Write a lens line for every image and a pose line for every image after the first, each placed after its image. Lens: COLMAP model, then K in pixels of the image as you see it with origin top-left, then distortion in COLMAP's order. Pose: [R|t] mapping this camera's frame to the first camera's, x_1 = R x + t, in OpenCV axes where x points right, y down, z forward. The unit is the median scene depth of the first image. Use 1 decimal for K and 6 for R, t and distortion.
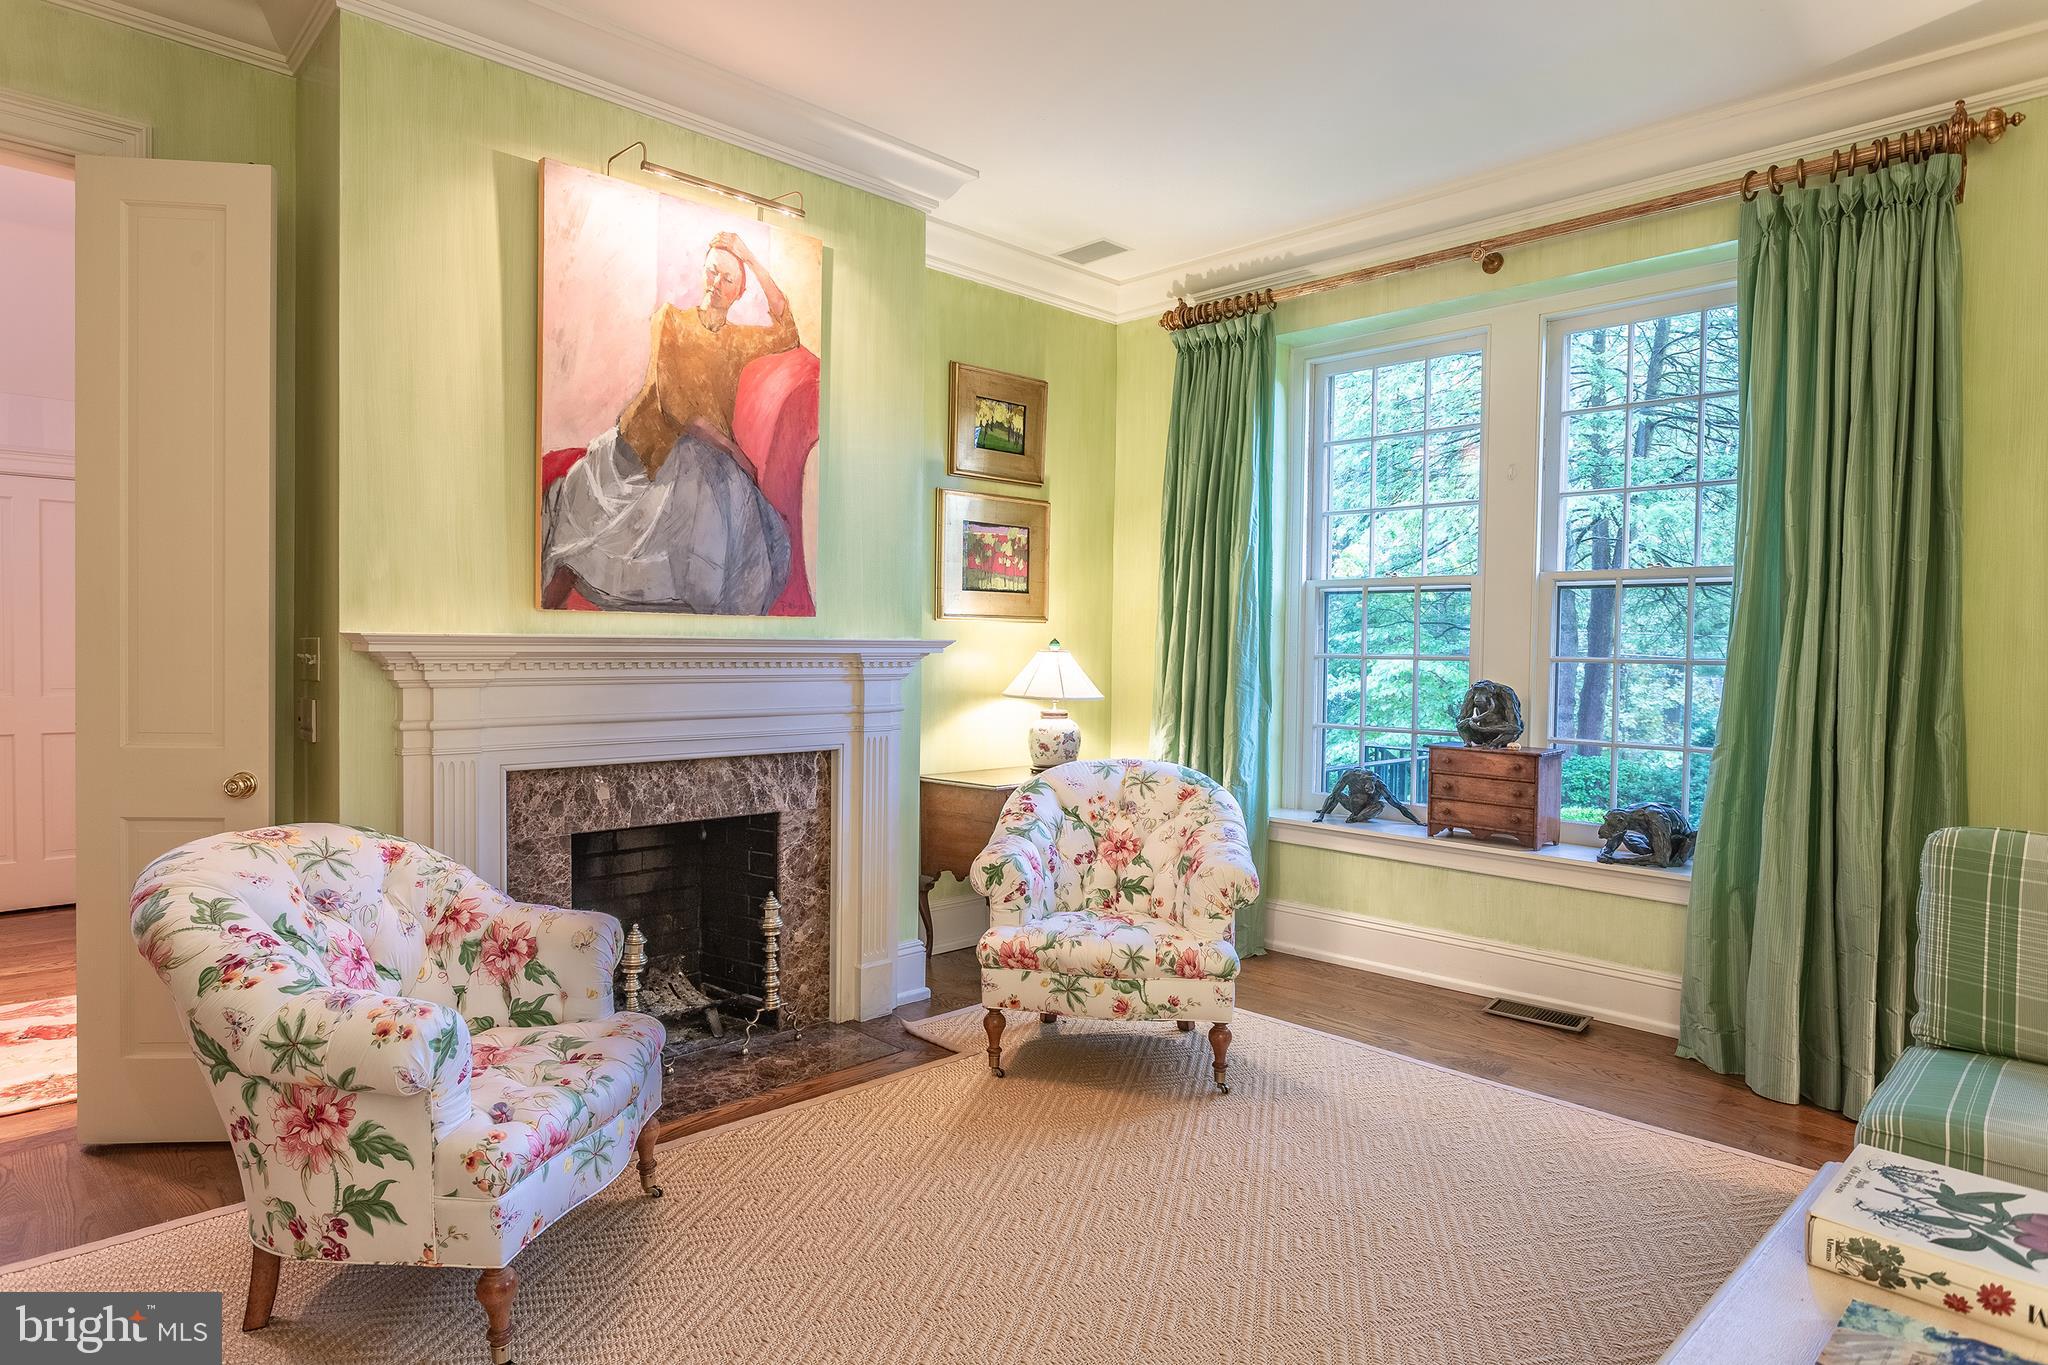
lens RADIAL K [[1200.5, 0, 1022.2], [0, 1200.5, 681.2], [0, 0, 1]] dist [0.002457, -0.000199]
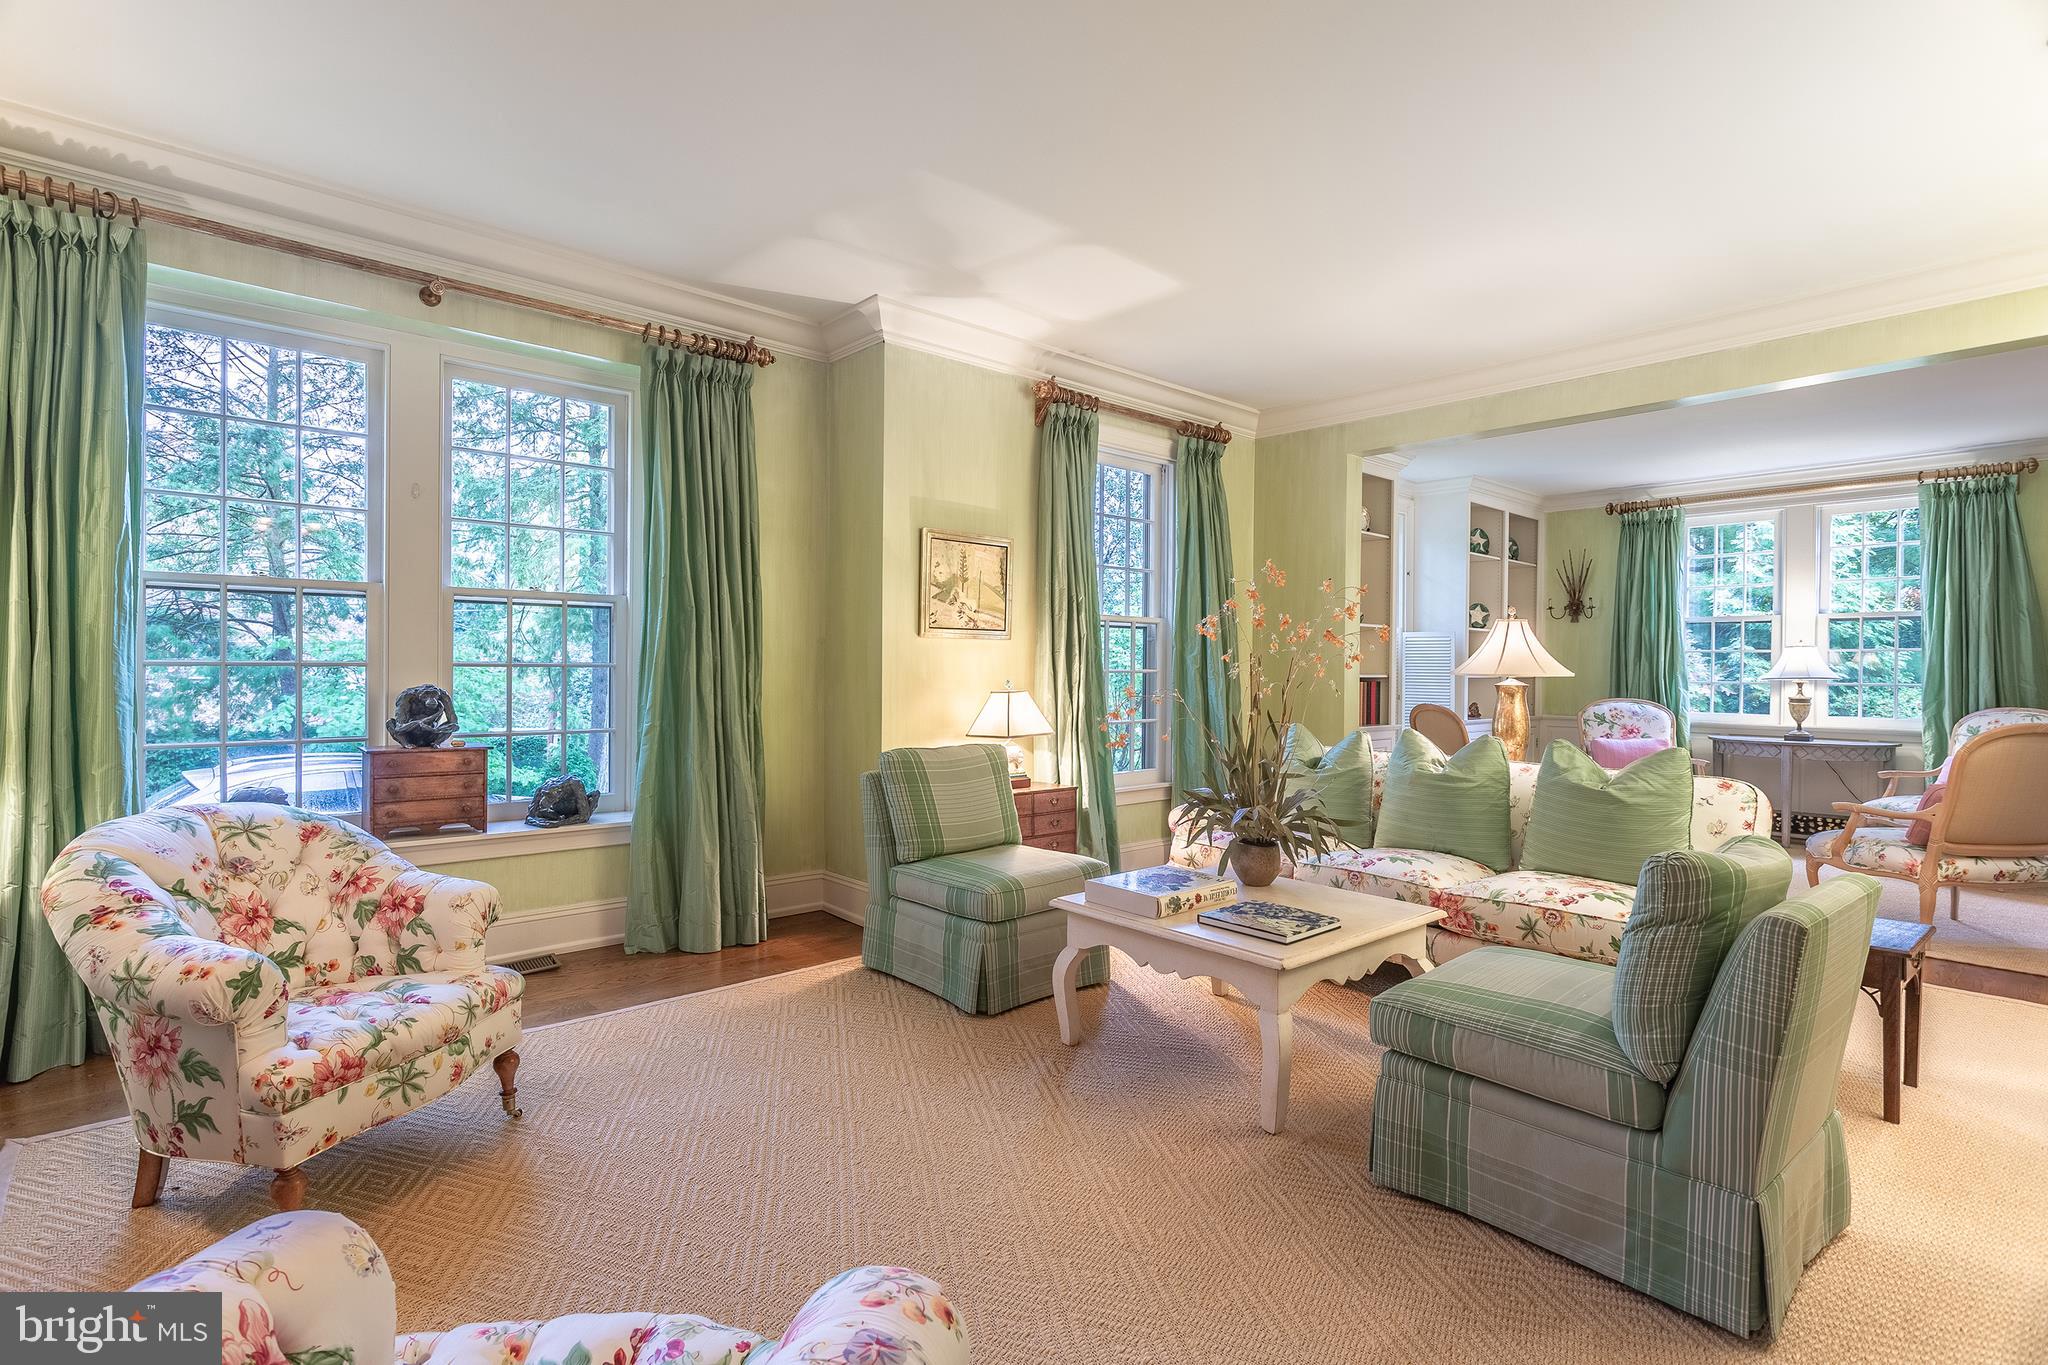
lens RADIAL K [[993.3, 0, 1016.9], [0, 993.3, 687.5], [0, 0, 1]] dist [-0.018457, 0.002819]
pose [[0.013378, -0.034048, 0.999331, -0.526647], [0.023475, 0.999155, 0.033727, -0.016891], [-0.999635, 0.023008, 0.014166, 0.500989]]
